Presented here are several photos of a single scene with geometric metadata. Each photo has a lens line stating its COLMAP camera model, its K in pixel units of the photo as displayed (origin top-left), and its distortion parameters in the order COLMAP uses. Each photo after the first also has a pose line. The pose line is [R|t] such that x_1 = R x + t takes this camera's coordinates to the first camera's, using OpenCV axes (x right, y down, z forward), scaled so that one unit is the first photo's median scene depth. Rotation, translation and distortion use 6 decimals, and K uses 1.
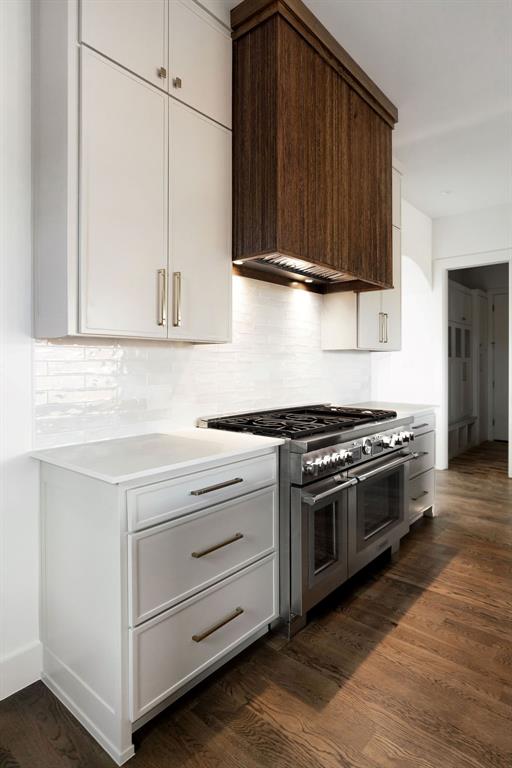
lens RADIAL K [[426.4, 0, 257.5], [0, 426.4, 366.8], [0, 0, 1]] dist [-0.002418, -0.000290]
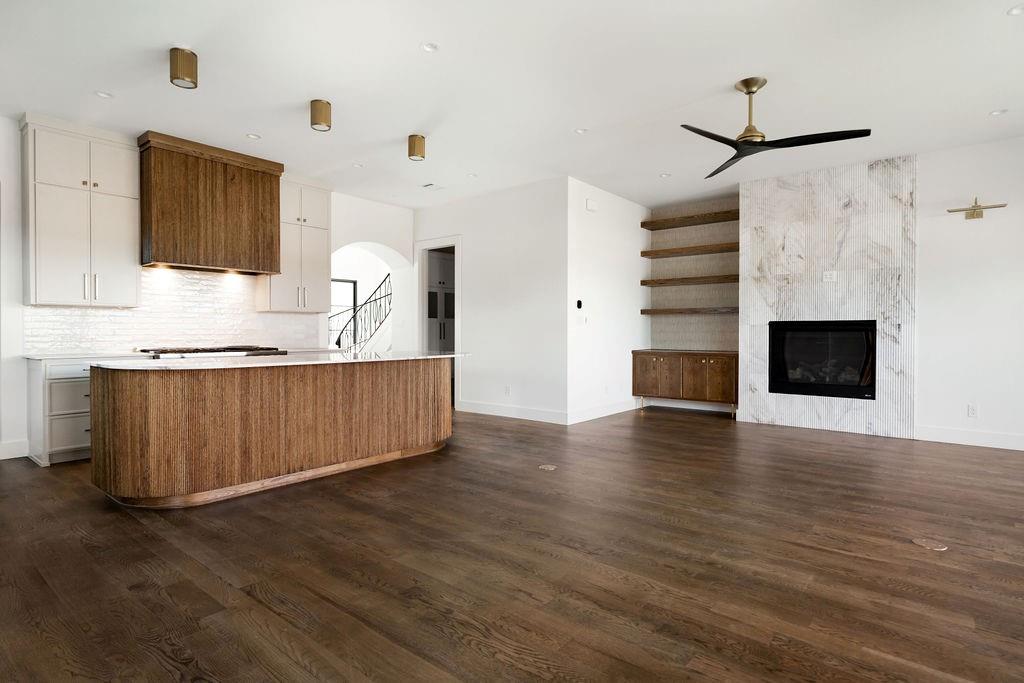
lens RADIAL K [[554.2, 0, 512.0], [0, 554.2, 341.5], [0, 0, 1]] dist [-0.000913, -0.000172]
pose [[0.999982, 0.005149, -0.003052, 1.670627], [-0.005114, 0.999920, 0.011597, 0.064178], [0.003112, -0.011582, 0.999928, -1.554634]]
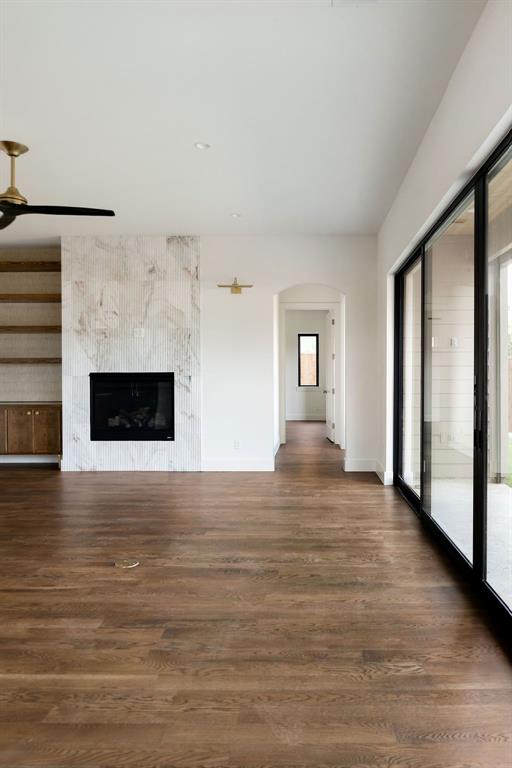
lens RADIAL K [[564.5, 0, 256.0], [0, 564.5, 384.0], [0, 0, 1]] dist [0.000322, 0.003043]
pose [[0.766673, -0.002695, 0.642032, 2.523619], [0.005051, 0.999986, -0.001833, -0.037536], [-0.642018, 0.004649, 0.766676, -2.283616]]
